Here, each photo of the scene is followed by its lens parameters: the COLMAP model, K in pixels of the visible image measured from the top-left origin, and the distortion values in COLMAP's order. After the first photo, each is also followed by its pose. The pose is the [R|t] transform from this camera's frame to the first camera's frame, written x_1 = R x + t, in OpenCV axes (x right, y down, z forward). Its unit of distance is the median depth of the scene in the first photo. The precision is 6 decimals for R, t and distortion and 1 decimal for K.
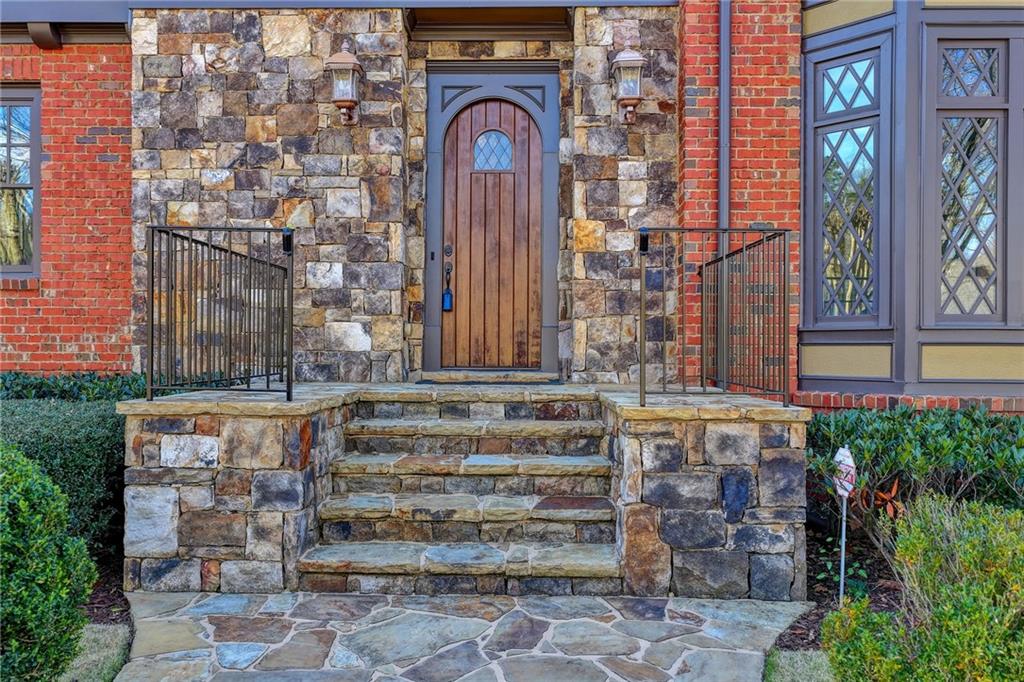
lens RADIAL K [[852.6, 0, 514.4], [0, 852.6, 344.3], [0, 0, 1]] dist [-0.014521, 0.037734]
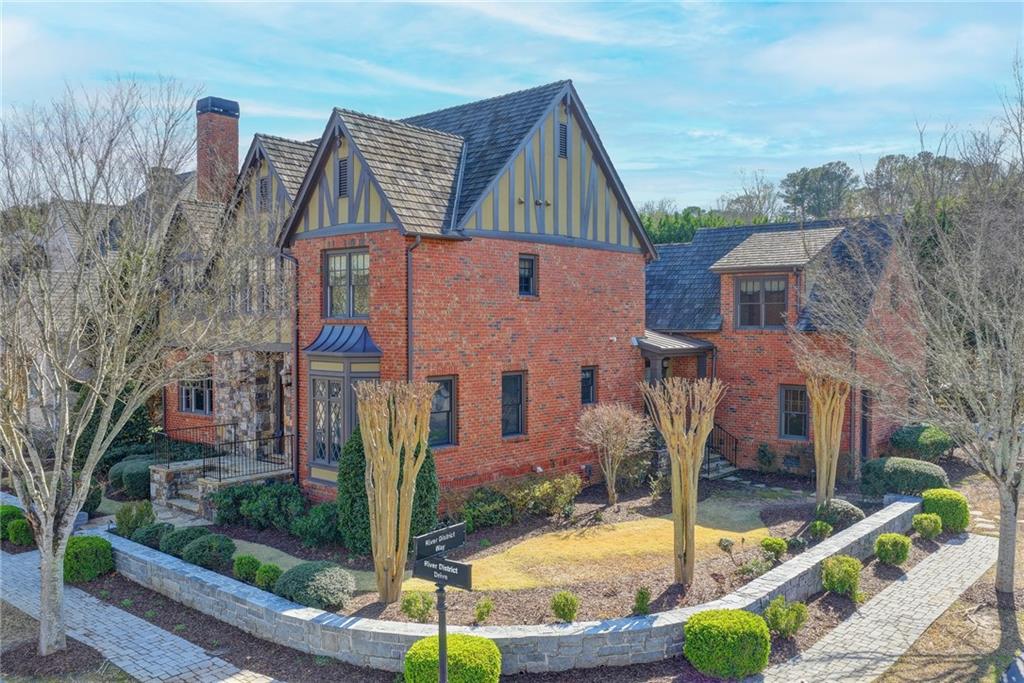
lens RADIAL K [[852.6, 0, 514.4], [0, 852.6, 344.8], [0, 0, 1]] dist [-0.014521, 0.037734]
pose [[0.762150, 0.016157, -0.647199, 2.927732], [0.004728, 0.999523, 0.030520, -0.523308], [0.647383, -0.026321, 0.761710, -0.956033]]
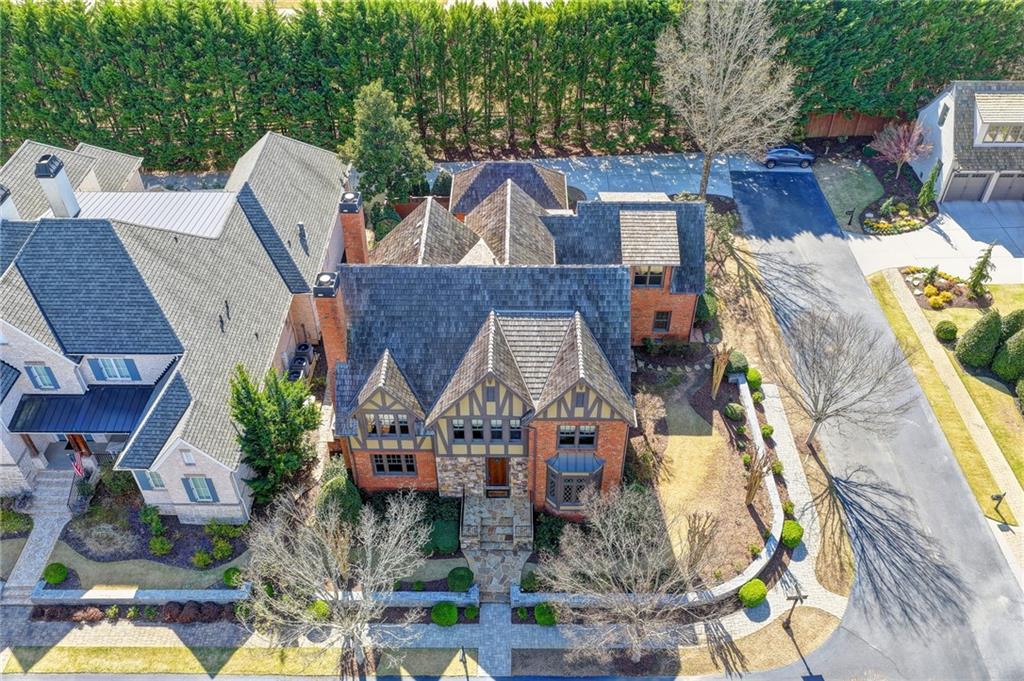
lens RADIAL K [[852.6, 0, 514.4], [0, 852.6, 343.8], [0, 0, 1]] dist [-0.014521, 0.037734]
pose [[0.999864, -0.014960, 0.006998, 0.064957], [0.006372, 0.740327, 0.672216, -4.975351], [-0.015237, -0.672080, 0.740322, -2.867504]]
